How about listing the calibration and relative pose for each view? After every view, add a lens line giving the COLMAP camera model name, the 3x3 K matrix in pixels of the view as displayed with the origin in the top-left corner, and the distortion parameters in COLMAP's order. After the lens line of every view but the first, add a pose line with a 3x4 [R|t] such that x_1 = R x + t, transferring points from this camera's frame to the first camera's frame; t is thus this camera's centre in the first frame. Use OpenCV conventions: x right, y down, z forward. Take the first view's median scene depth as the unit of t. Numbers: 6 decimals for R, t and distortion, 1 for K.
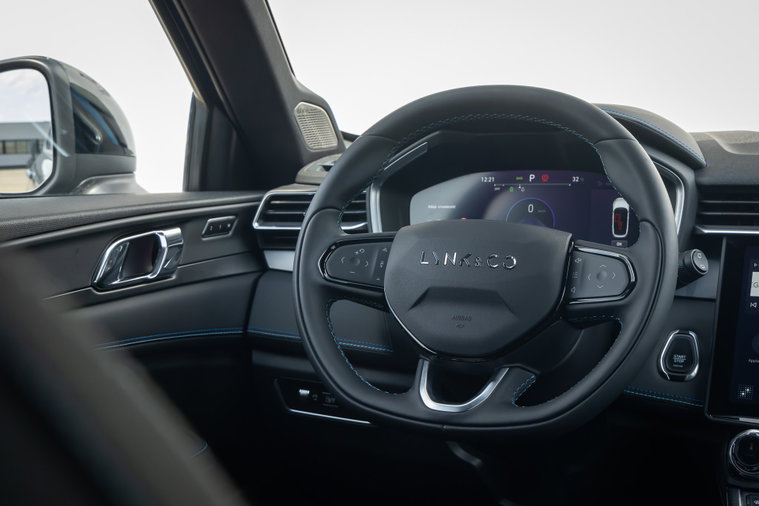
lens RADIAL K [[1170.8, 0, 379.5], [0, 1170.8, 253.0], [0, 0, 1]] dist [-0.009692, 0.007707]
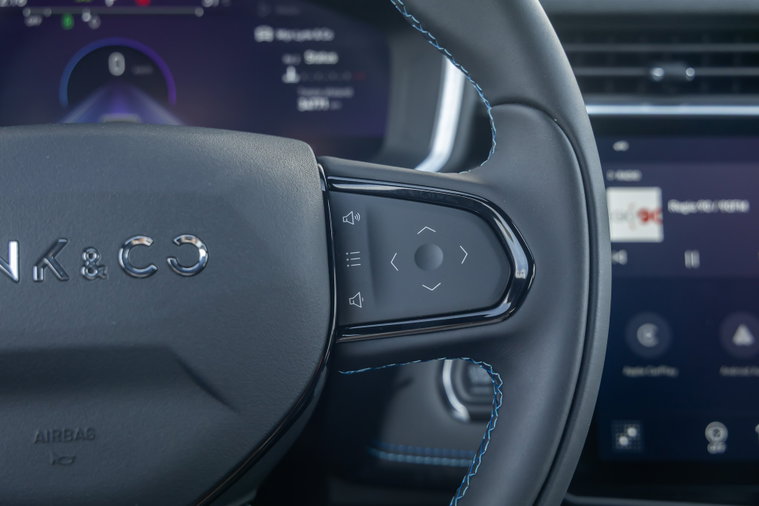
lens RADIAL K [[1058.1, 0, 380.0], [0, 1058.1, 285.5], [0, 0, 1]] dist [0.004399, 0.007161]
pose [[0.872030, -0.122171, 0.473960, 0.012055], [0.028221, 0.979286, 0.200504, -0.039148], [-0.488638, -0.161470, 0.857415, 0.673527]]
